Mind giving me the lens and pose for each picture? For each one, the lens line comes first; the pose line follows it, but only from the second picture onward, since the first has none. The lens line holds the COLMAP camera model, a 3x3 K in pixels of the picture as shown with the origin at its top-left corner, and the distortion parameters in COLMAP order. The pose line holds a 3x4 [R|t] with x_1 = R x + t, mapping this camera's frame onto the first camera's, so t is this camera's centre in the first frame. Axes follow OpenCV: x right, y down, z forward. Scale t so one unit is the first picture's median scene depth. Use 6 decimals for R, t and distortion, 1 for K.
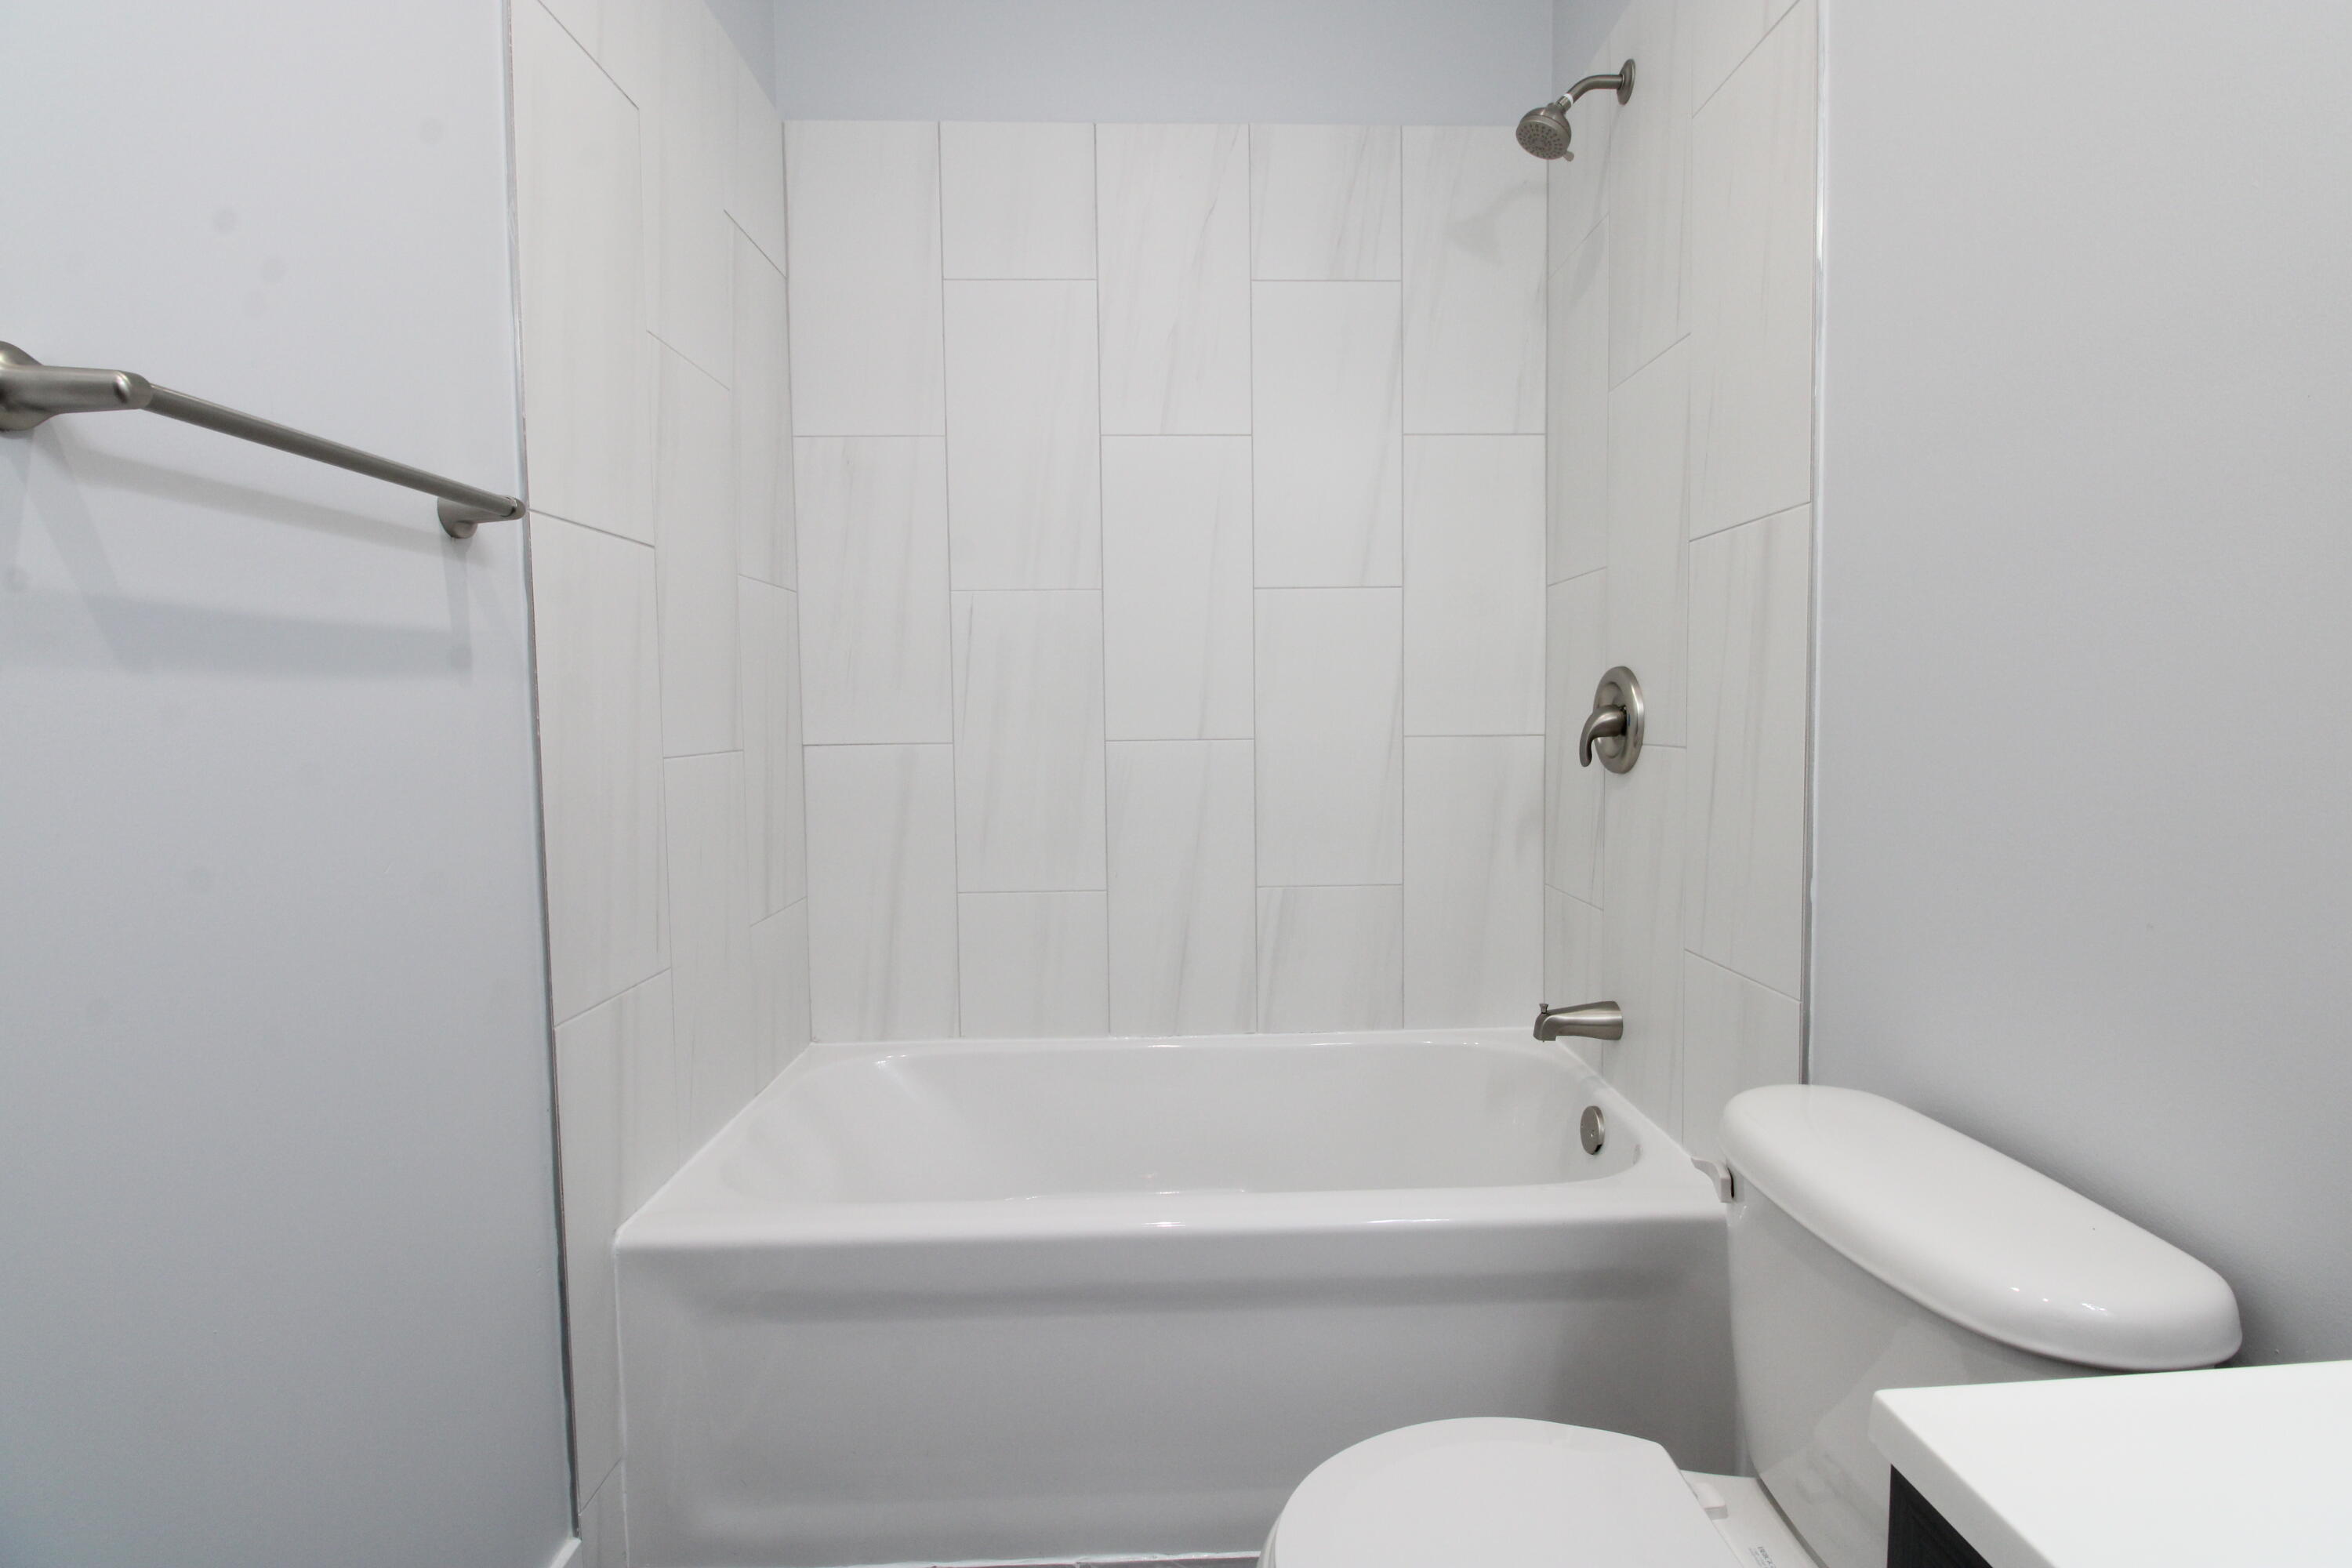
lens RADIAL K [[1129.4, 0, 1182.4], [0, 1129.4, 769.8], [0, 0, 1]] dist [-0.004423, -0.000596]
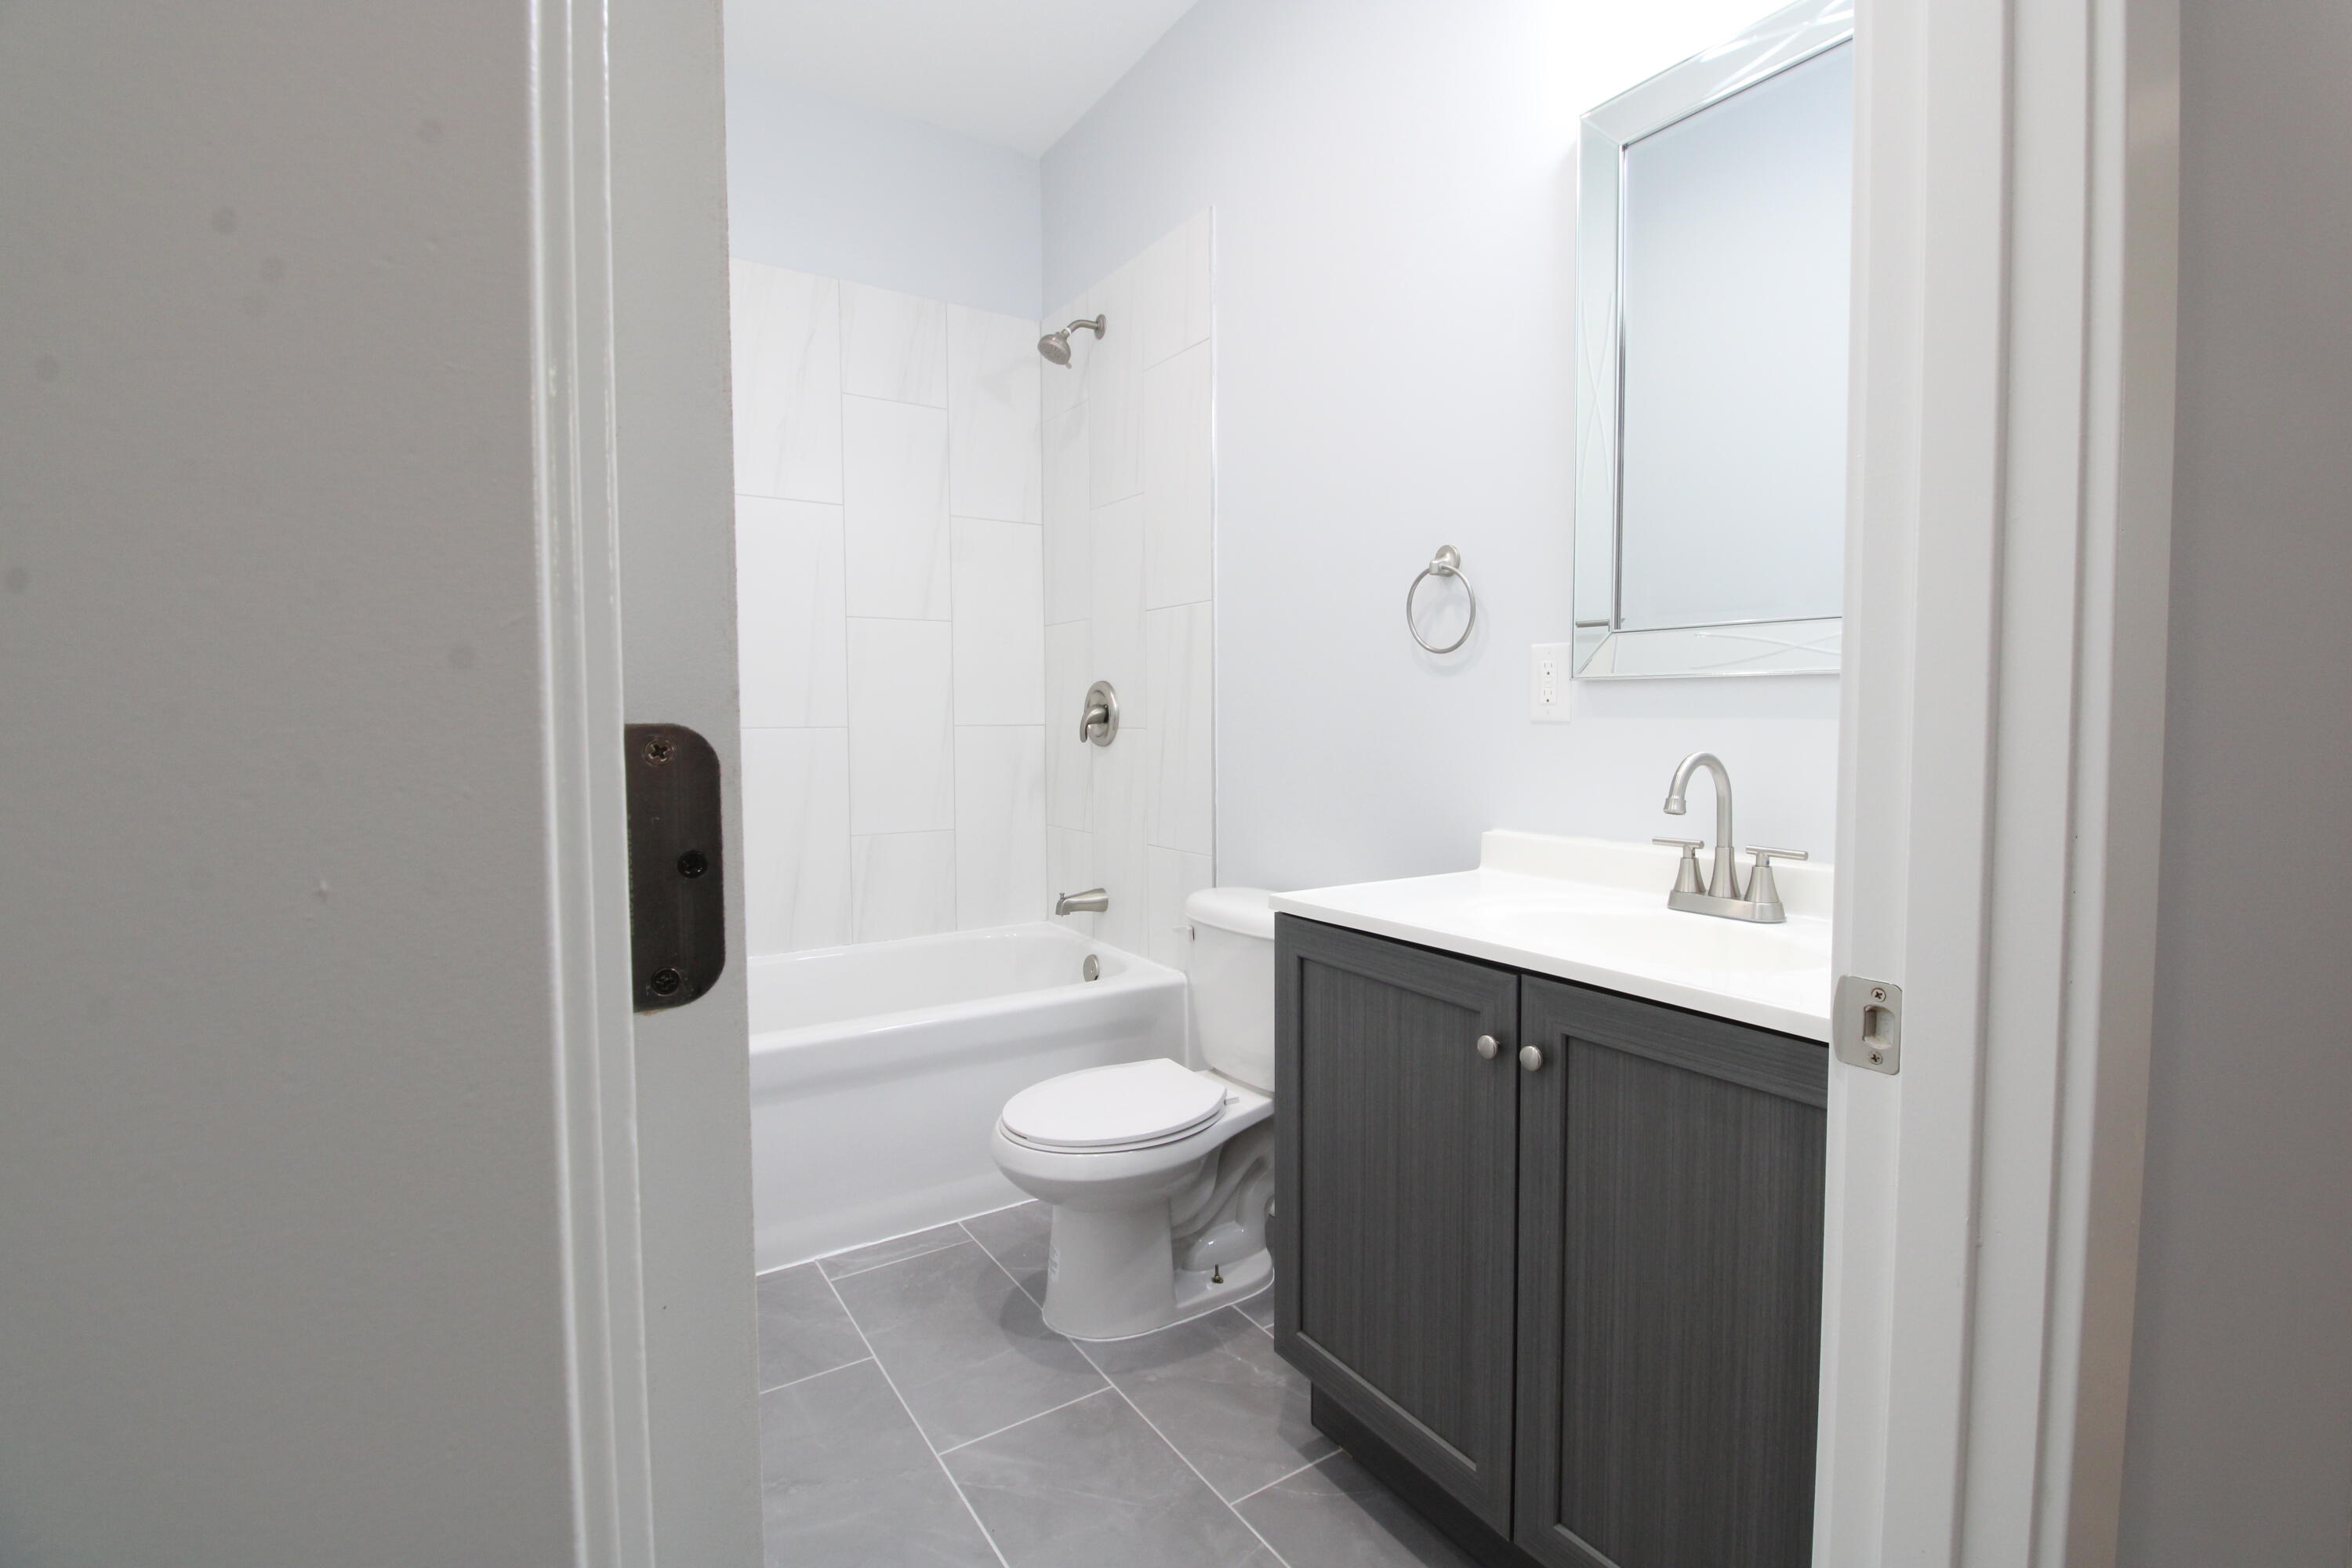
lens RADIAL K [[1091.1, 0, 1180.6], [0, 1091.1, 710.2], [0, 0, 1]] dist [0.001003, 0.000092]
pose [[0.866771, 0.011666, 0.498571, -0.296382], [0.017735, 0.998373, -0.054192, 0.037677], [-0.498392, 0.055814, 0.865153, -0.412892]]
